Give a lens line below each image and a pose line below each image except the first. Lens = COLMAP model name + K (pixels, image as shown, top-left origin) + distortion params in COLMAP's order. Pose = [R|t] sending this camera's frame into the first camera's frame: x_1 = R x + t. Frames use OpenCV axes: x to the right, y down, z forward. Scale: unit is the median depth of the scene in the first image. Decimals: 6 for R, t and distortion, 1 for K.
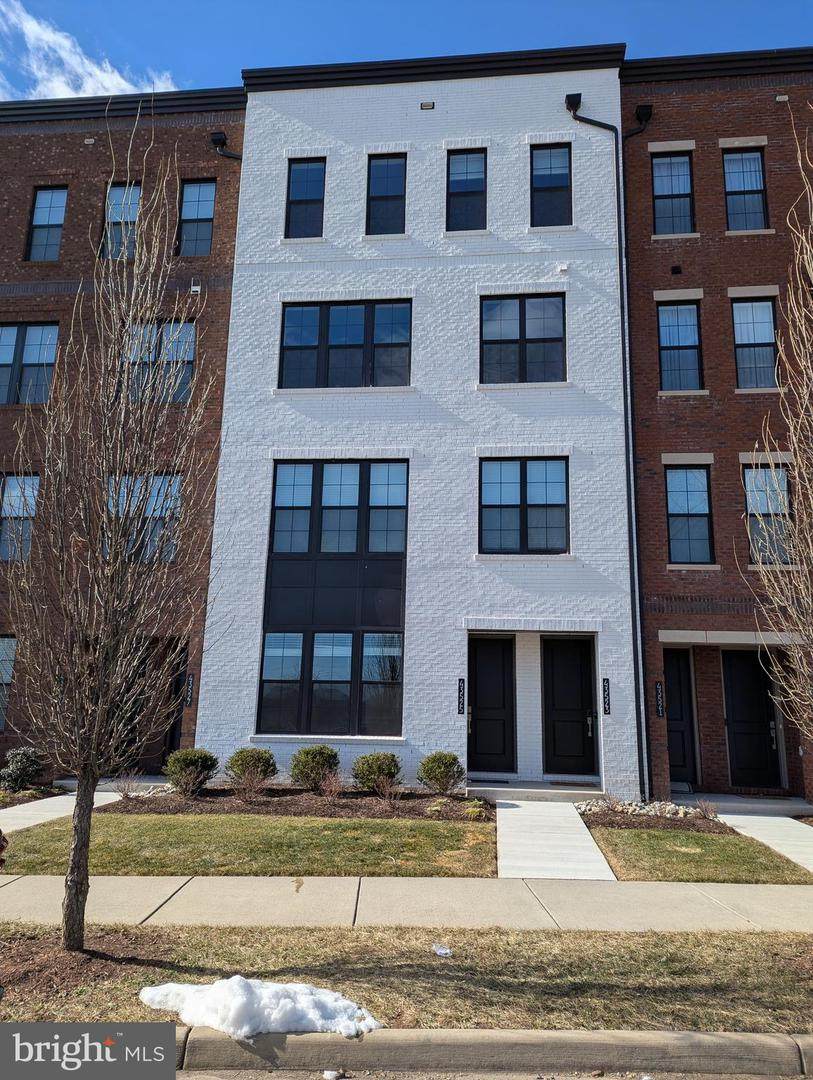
lens RADIAL K [[762.0, 0, 411.5], [0, 762.0, 541.3], [0, 0, 1]] dist [0.064977, -0.053076]
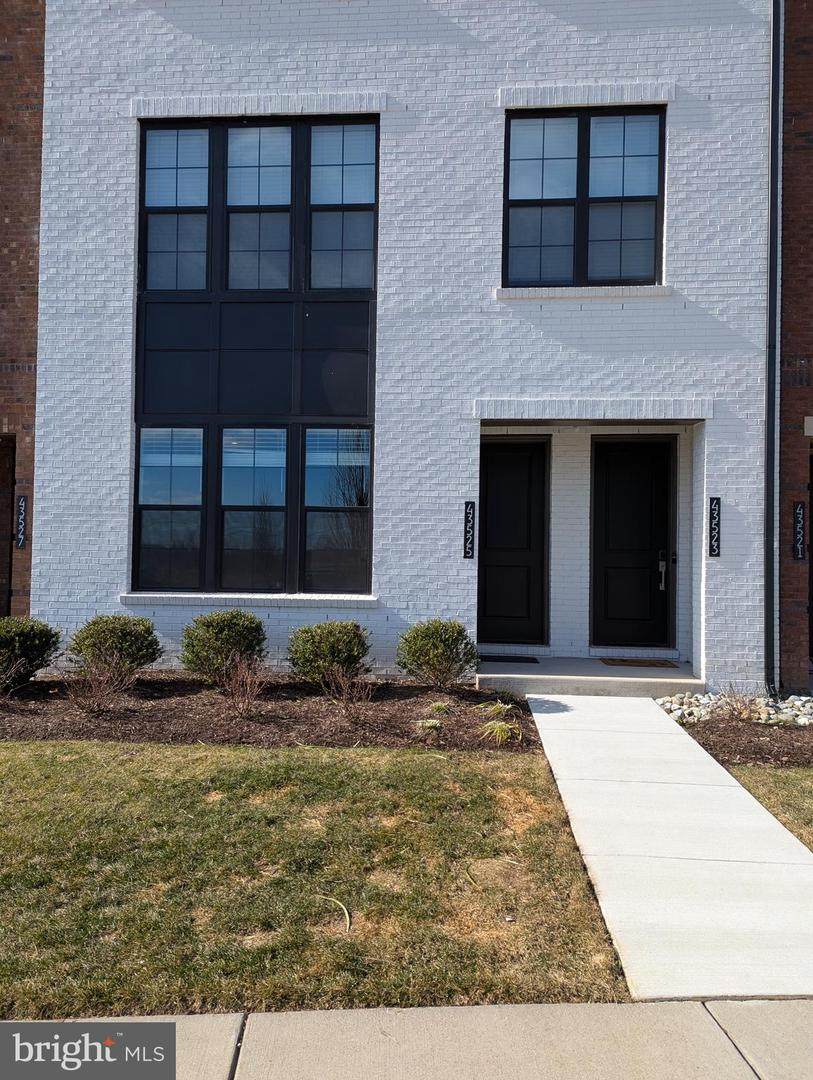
lens RADIAL K [[762.0, 0, 414.4], [0, 762.0, 546.3], [0, 0, 1]] dist [0.064977, -0.053076]
pose [[0.999227, -0.005486, 0.038932, -0.001508], [-0.002583, 0.978918, 0.204235, 0.089526], [-0.039232, -0.204178, 0.978147, 0.395967]]
